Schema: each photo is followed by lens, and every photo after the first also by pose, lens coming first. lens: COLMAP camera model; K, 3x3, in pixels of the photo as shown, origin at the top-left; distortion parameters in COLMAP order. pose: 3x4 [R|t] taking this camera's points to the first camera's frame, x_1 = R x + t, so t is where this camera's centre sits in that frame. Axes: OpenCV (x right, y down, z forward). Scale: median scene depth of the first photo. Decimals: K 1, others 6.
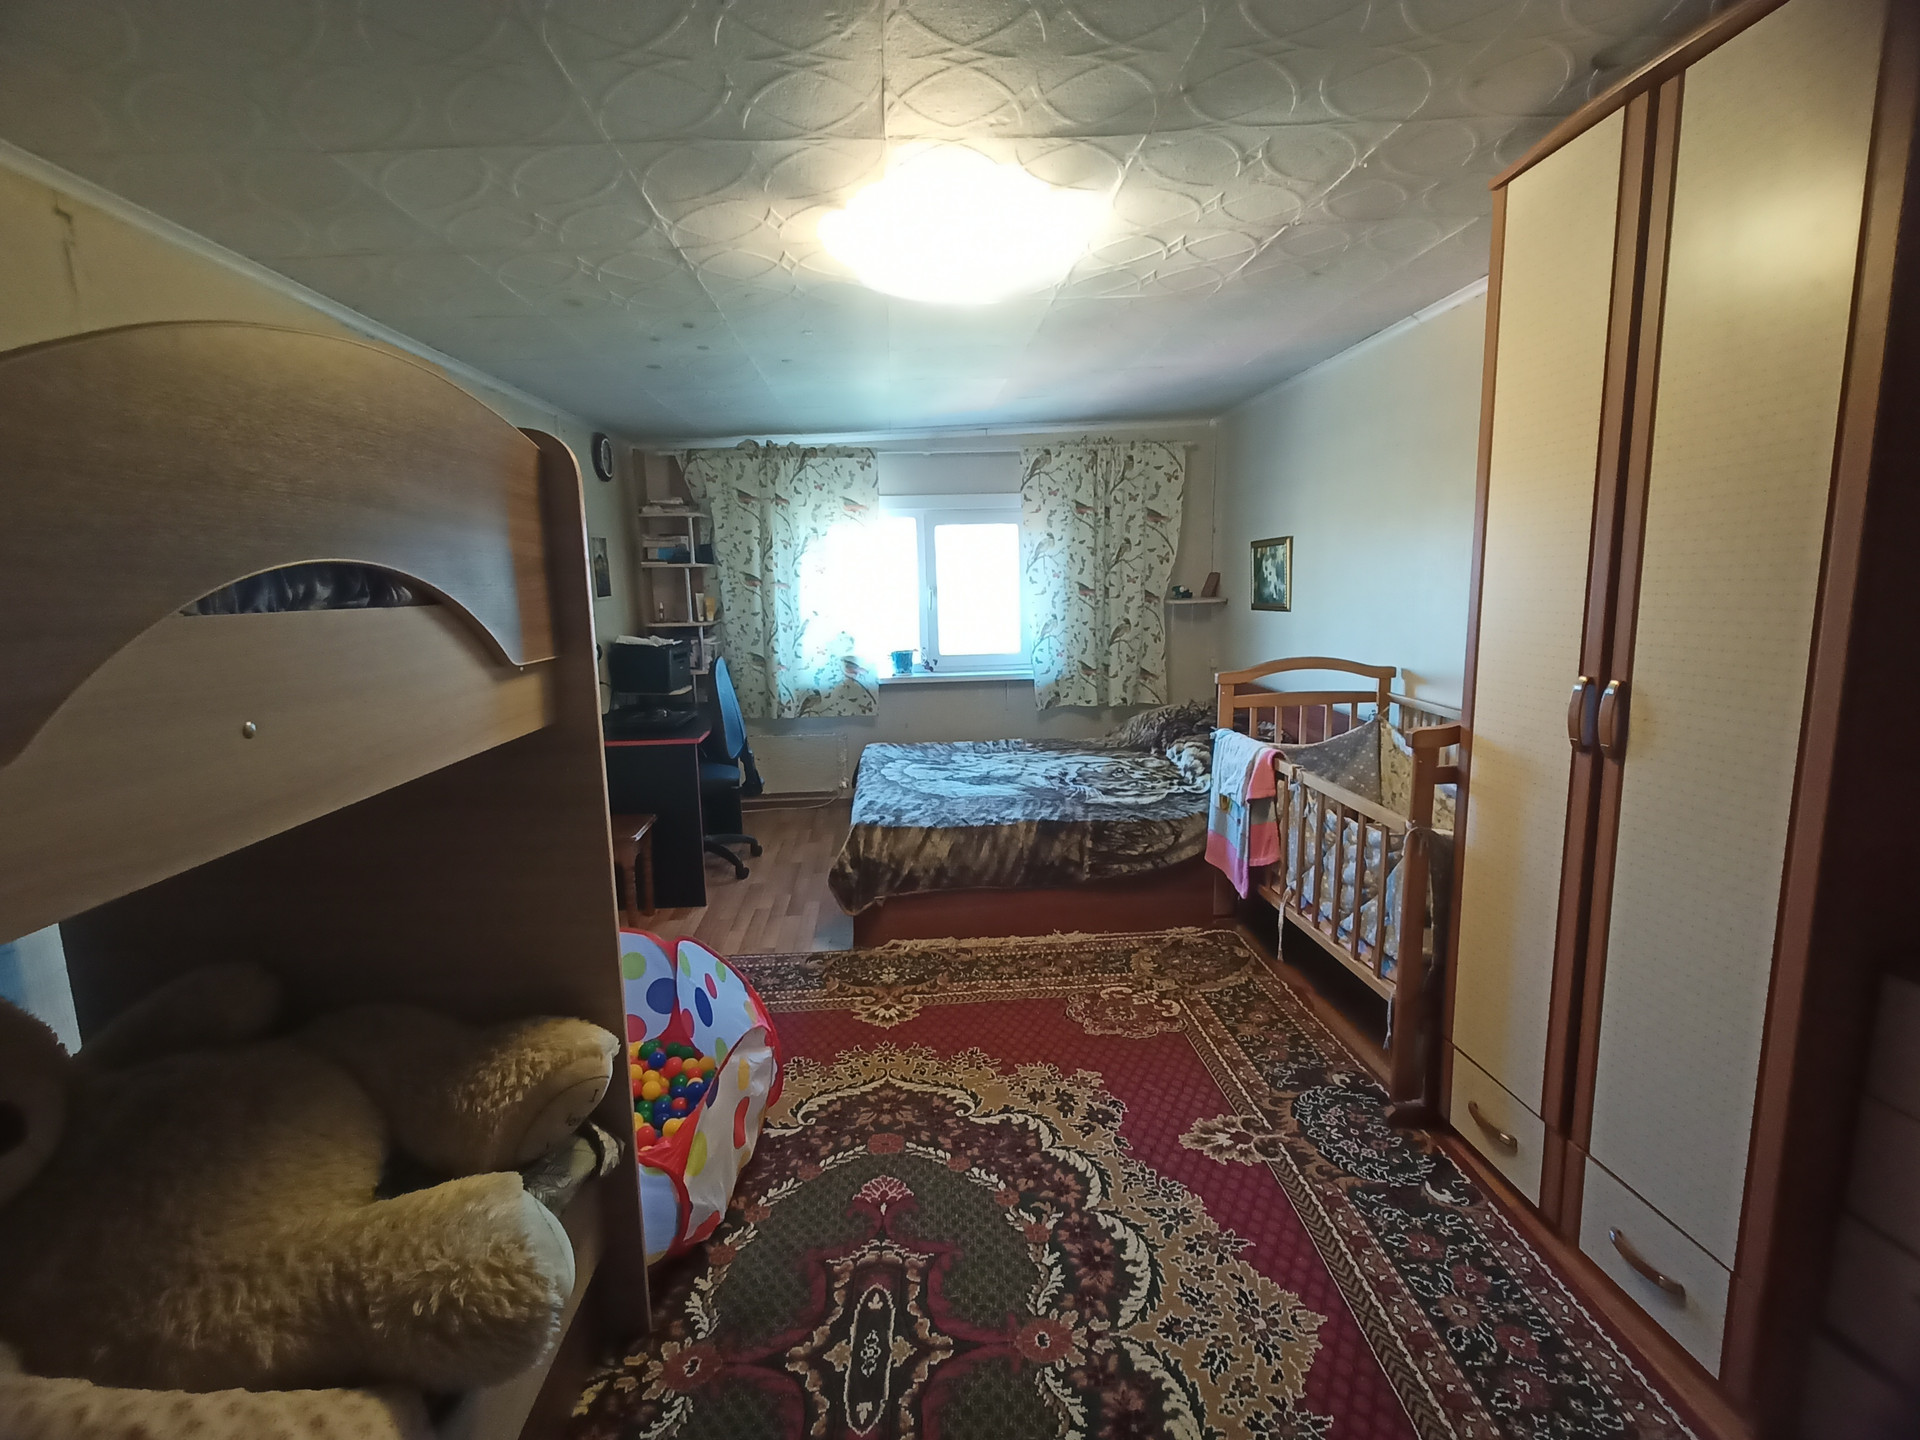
lens RADIAL K [[877.5, 0, 950.7], [0, 877.5, 718.9], [0, 0, 1]] dist [0.005914, 0.000343]
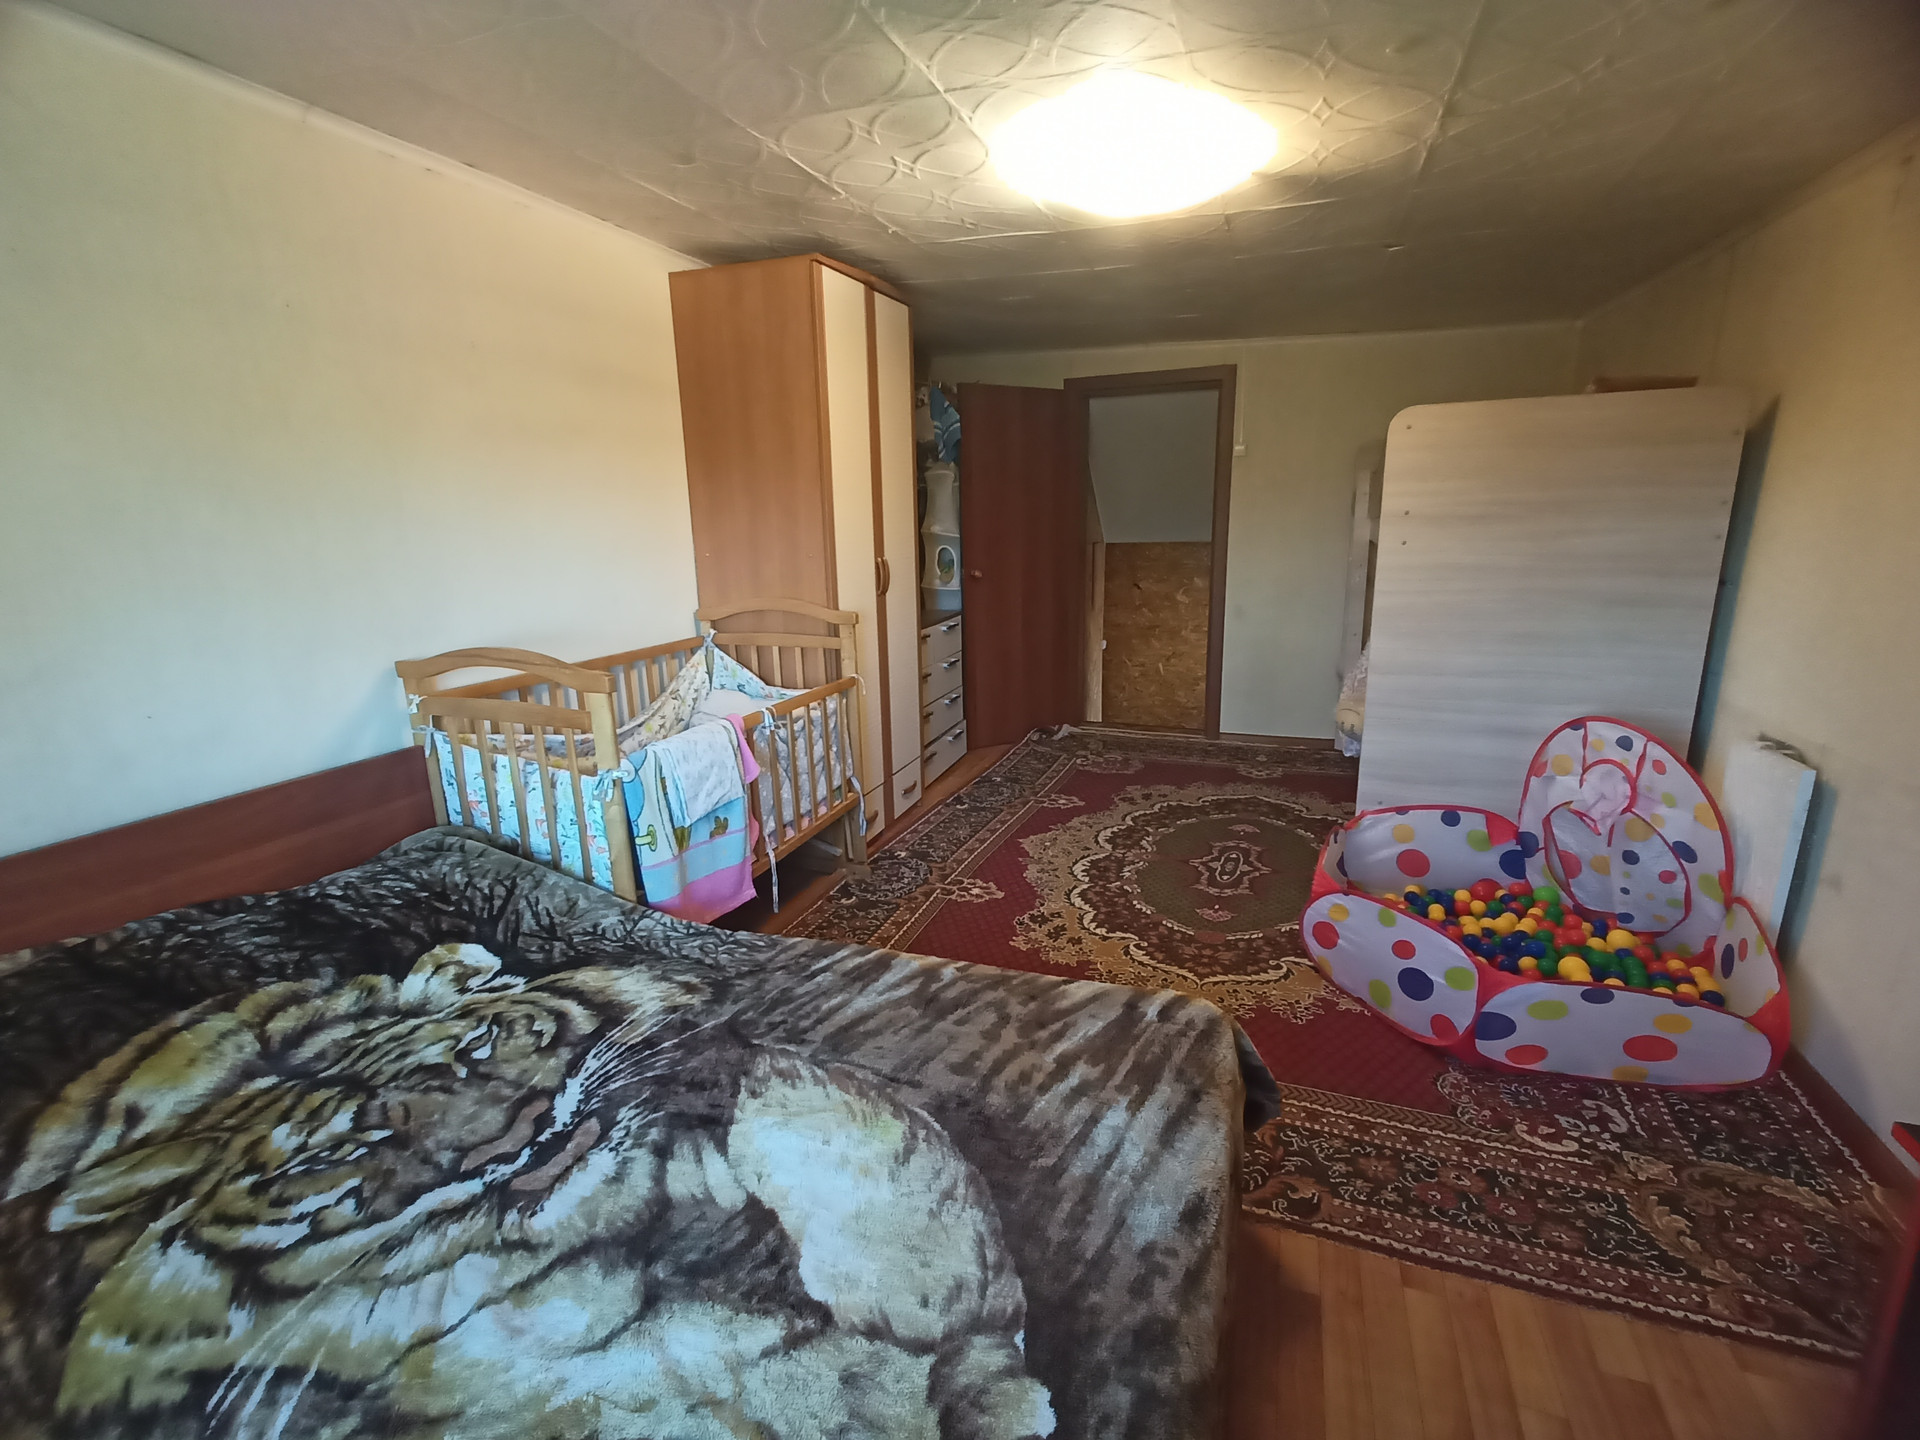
lens RADIAL K [[877.5, 0, 965.8], [0, 877.5, 731.9], [0, 0, 1]] dist [0.005914, 0.000343]
pose [[-0.915785, -0.057131, 0.397585, -0.232947], [0.104582, 0.921778, 0.373347, -0.303225], [-0.387815, 0.383486, -0.838176, 2.033124]]
